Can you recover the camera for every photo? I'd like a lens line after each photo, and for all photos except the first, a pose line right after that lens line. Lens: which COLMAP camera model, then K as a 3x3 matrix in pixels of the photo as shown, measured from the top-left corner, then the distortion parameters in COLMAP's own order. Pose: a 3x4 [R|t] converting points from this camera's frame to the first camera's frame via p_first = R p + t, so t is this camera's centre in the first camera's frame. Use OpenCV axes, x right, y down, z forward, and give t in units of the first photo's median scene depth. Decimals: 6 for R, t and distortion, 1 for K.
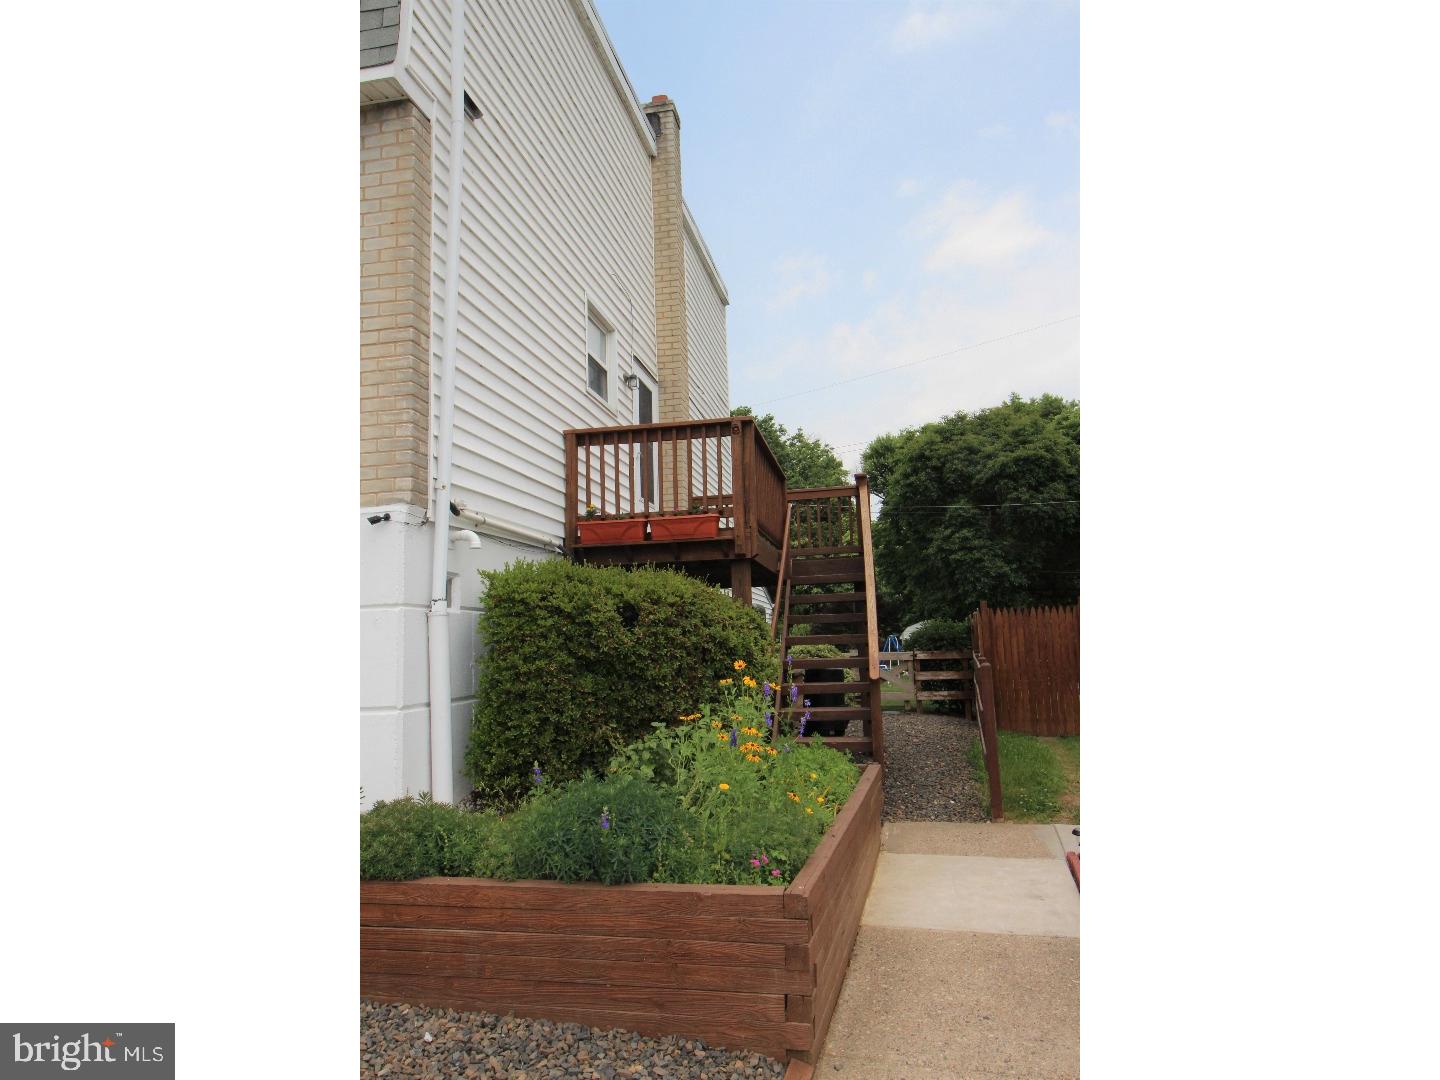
lens RADIAL K [[732.3, 0, 722.4], [0, 732.3, 539.7], [0, 0, 1]] dist [-0.000762, 0.004236]
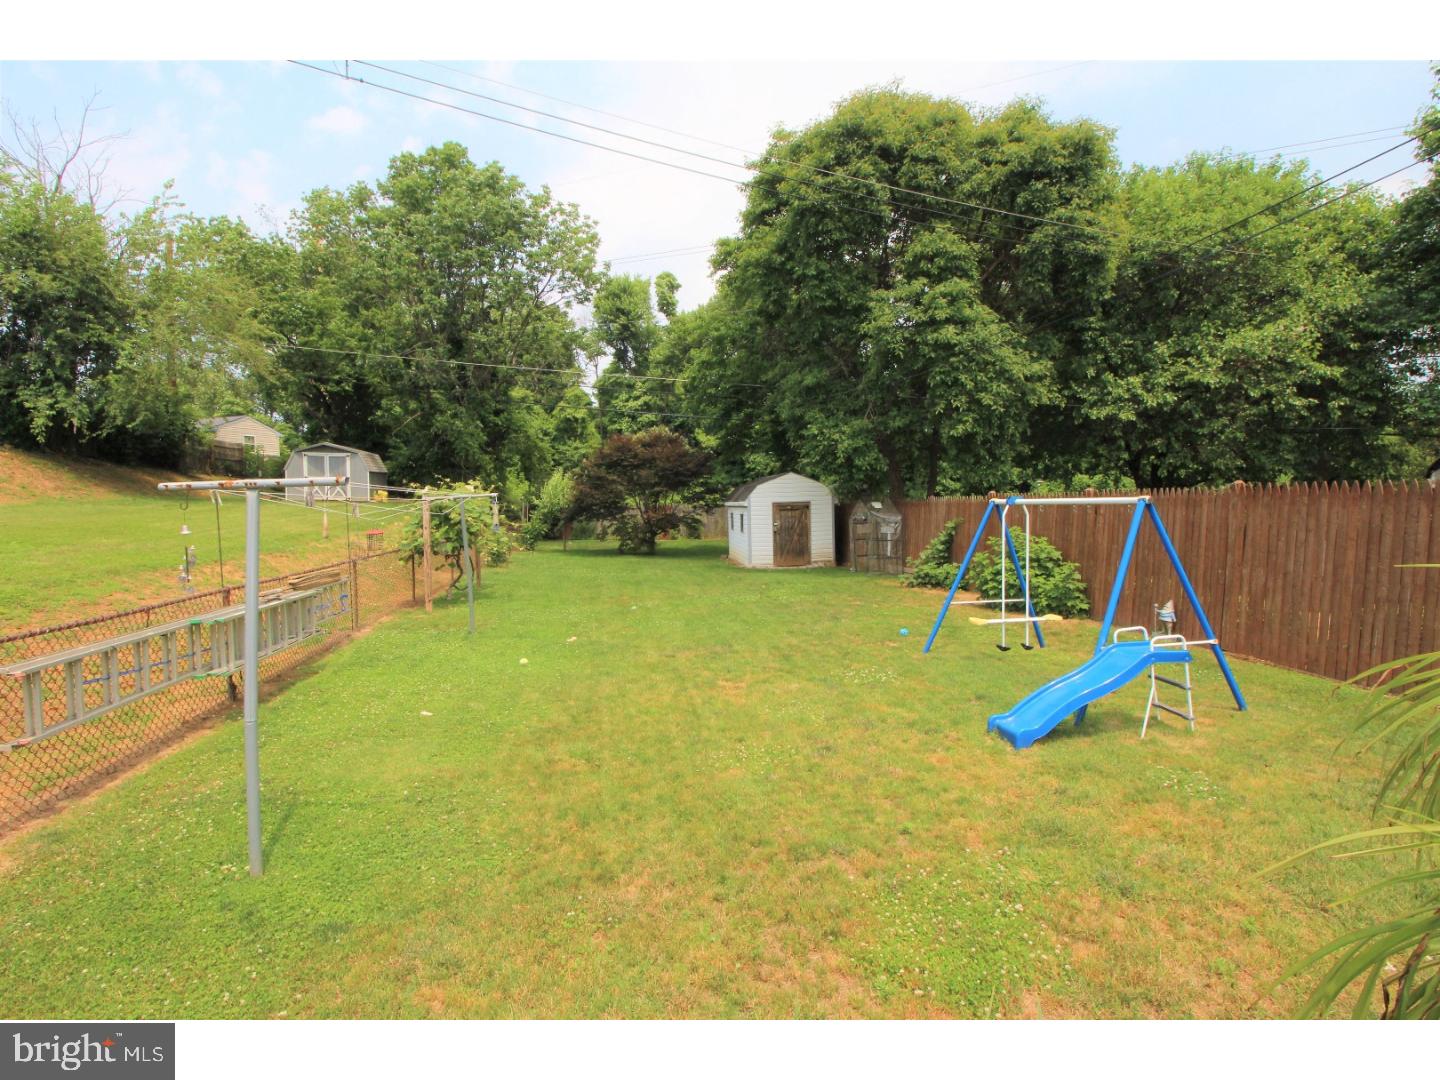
lens RADIAL K [[664.4, 0, 718.8], [0, 664.4, 541.7], [0, 0, 1]] dist [-0.002099, -0.009688]
pose [[0.918421, -0.013489, 0.395375, 0.015170], [-0.063569, 0.981400, 0.181145, 0.086711], [-0.390464, -0.191501, 0.900480, 0.651819]]
